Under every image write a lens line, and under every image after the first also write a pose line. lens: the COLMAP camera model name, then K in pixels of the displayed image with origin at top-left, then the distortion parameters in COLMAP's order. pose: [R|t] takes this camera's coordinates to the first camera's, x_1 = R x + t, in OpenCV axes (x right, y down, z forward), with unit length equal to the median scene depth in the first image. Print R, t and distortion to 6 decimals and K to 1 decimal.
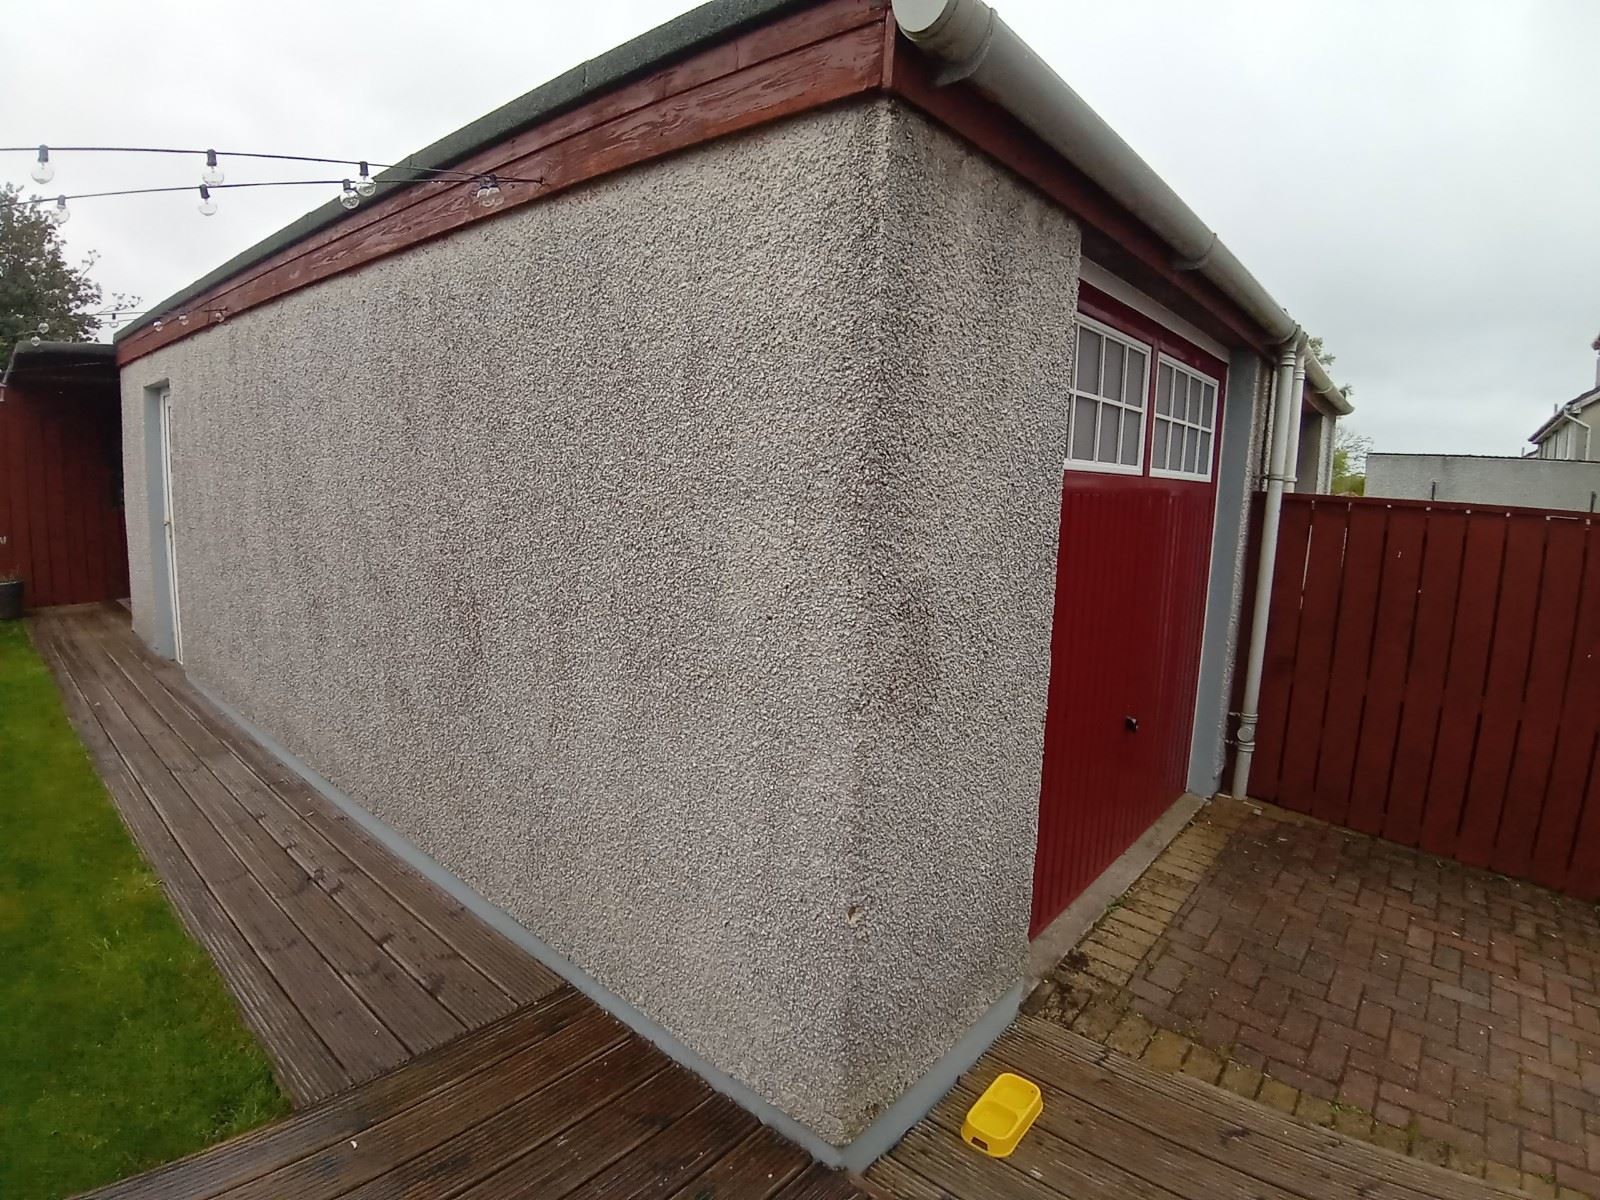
lens RADIAL K [[820.7, 0, 813.0], [0, 820.7, 599.8], [0, 0, 1]] dist [-0.064294, -0.018918]
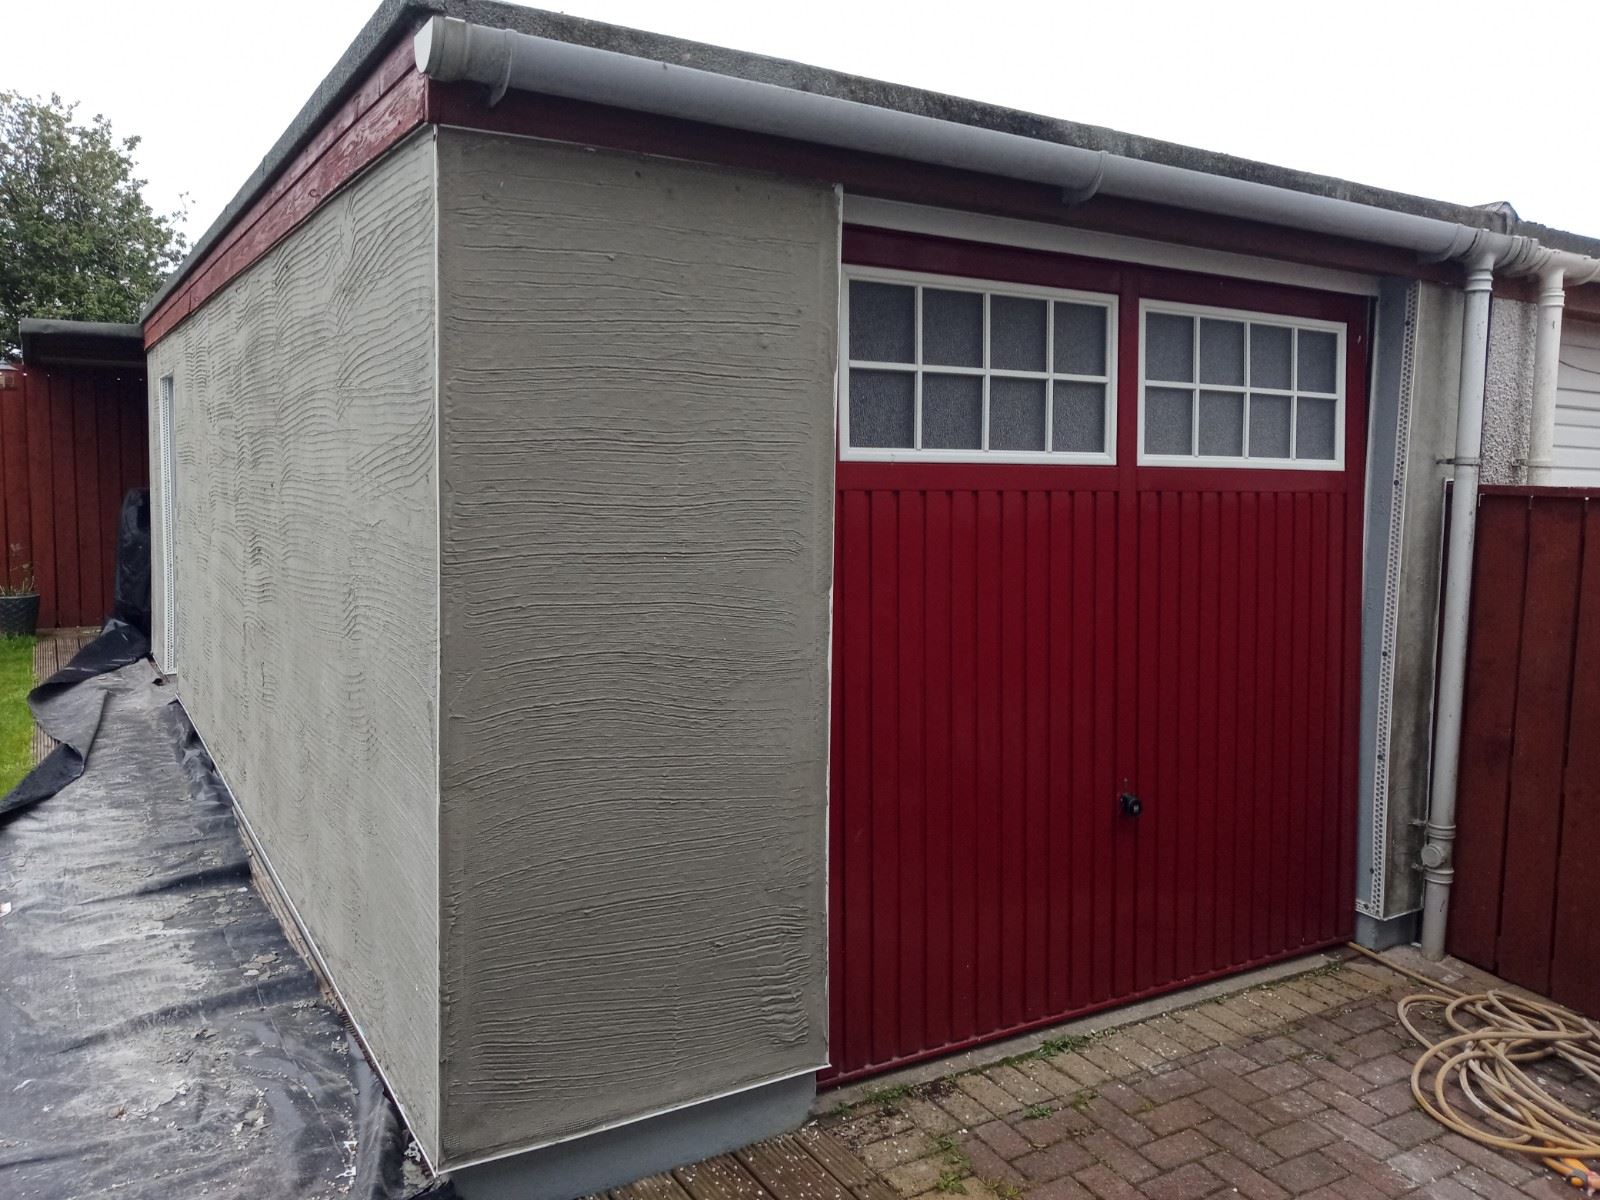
lens RADIAL K [[1245.9, 0, 770.5], [0, 1245.9, 573.3], [0, 0, 1]] dist [0.058339, -0.159604]
pose [[0.942640, 0.011514, -0.333612, 0.399791], [-0.036666, 0.996929, -0.069194, 0.032201], [0.331791, 0.077457, 0.940168, -0.154833]]
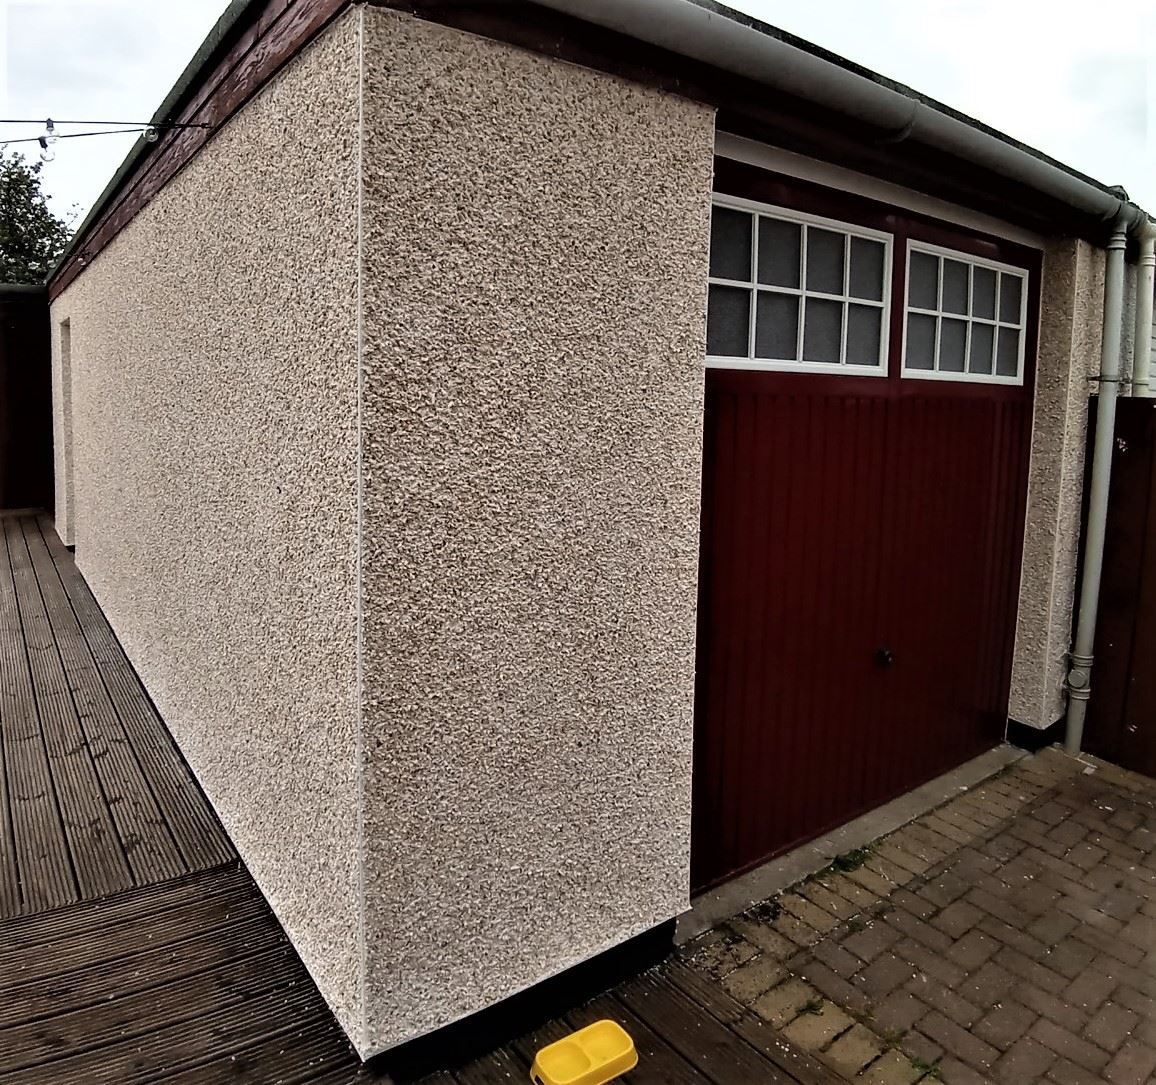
lens RADIAL K [[825.4, 0, 522.0], [0, 825.4, 476.1], [0, 0, 1]] dist [-0.089462, -0.003842]
pose [[0.963803, 0.004103, -0.266585, 0.206284], [-0.020578, 0.998044, -0.059036, 0.014790], [0.265821, 0.062385, 0.962002, 0.030825]]
